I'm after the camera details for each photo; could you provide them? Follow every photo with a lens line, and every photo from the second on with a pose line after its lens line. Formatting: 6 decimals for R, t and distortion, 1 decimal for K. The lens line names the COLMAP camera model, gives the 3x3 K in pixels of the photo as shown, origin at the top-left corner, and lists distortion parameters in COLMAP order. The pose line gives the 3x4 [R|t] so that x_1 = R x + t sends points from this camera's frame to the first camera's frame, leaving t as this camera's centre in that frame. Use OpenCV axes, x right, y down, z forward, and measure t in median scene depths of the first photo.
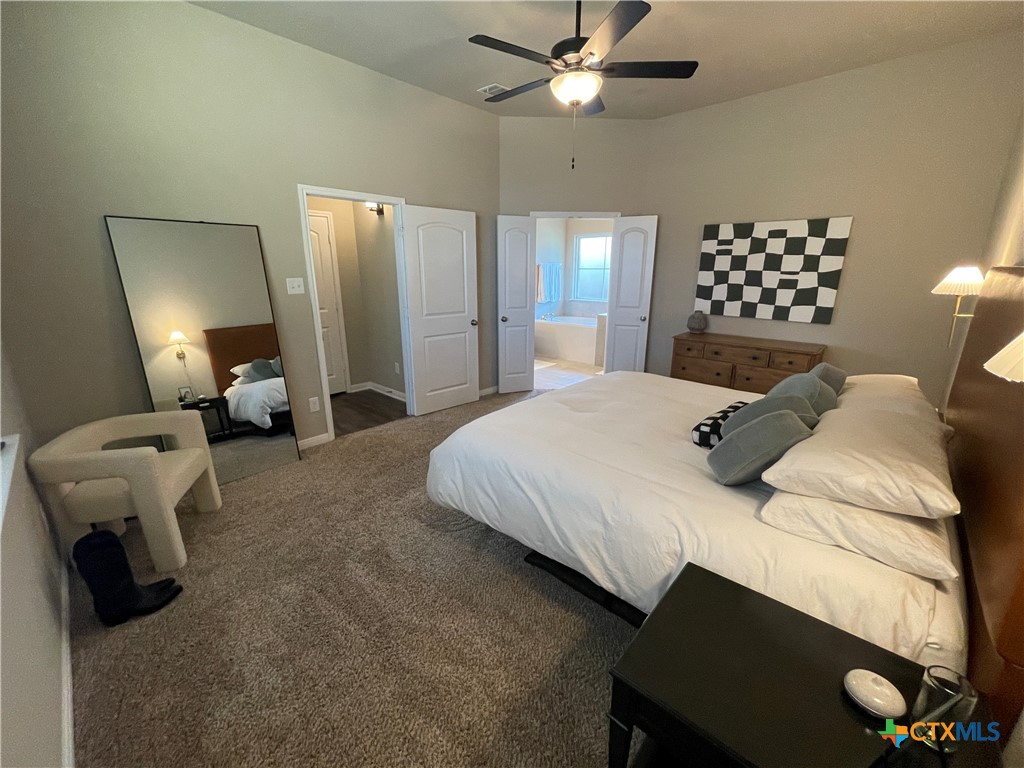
lens RADIAL K [[413.6, 0, 514.4], [0, 413.6, 386.4], [0, 0, 1]] dist [-0.002093, -0.000631]
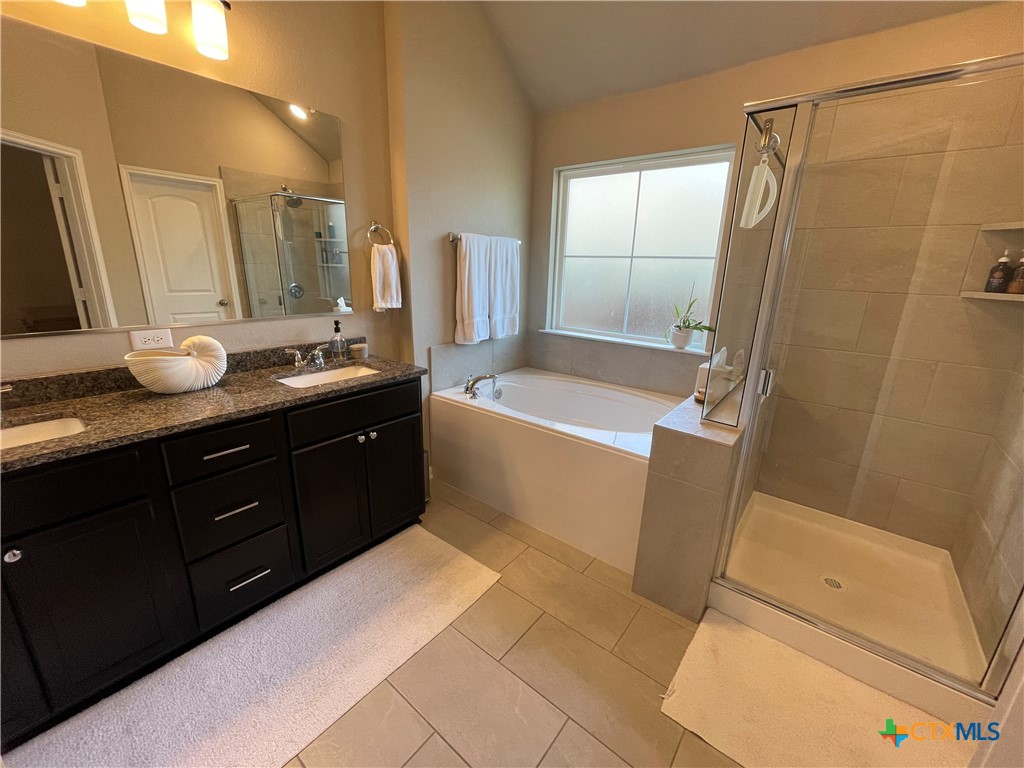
lens RADIAL K [[413.6, 0, 506.9], [0, 413.6, 378.2], [0, 0, 1]] dist [-0.002093, -0.000631]
pose [[0.996909, 0.003117, 0.078502, 0.068767], [-0.002152, 0.999921, -0.012377, -0.159623], [-0.078534, 0.012169, 0.996837, 0.601610]]
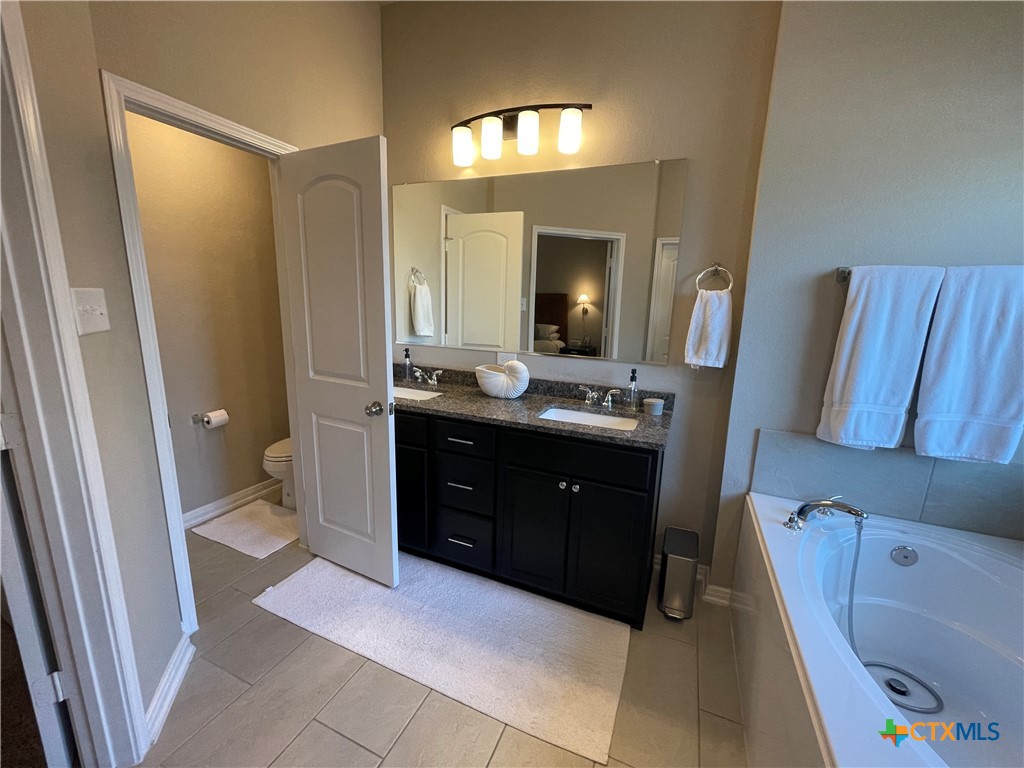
lens RADIAL K [[413.6, 0, 514.3], [0, 413.6, 378.6], [0, 0, 1]] dist [-0.002093, -0.000631]
pose [[0.346477, 0.184074, -0.919821, 0.196545], [-0.285112, 0.954834, 0.083685, -0.195890], [0.893680, 0.233257, 0.383310, 0.716651]]
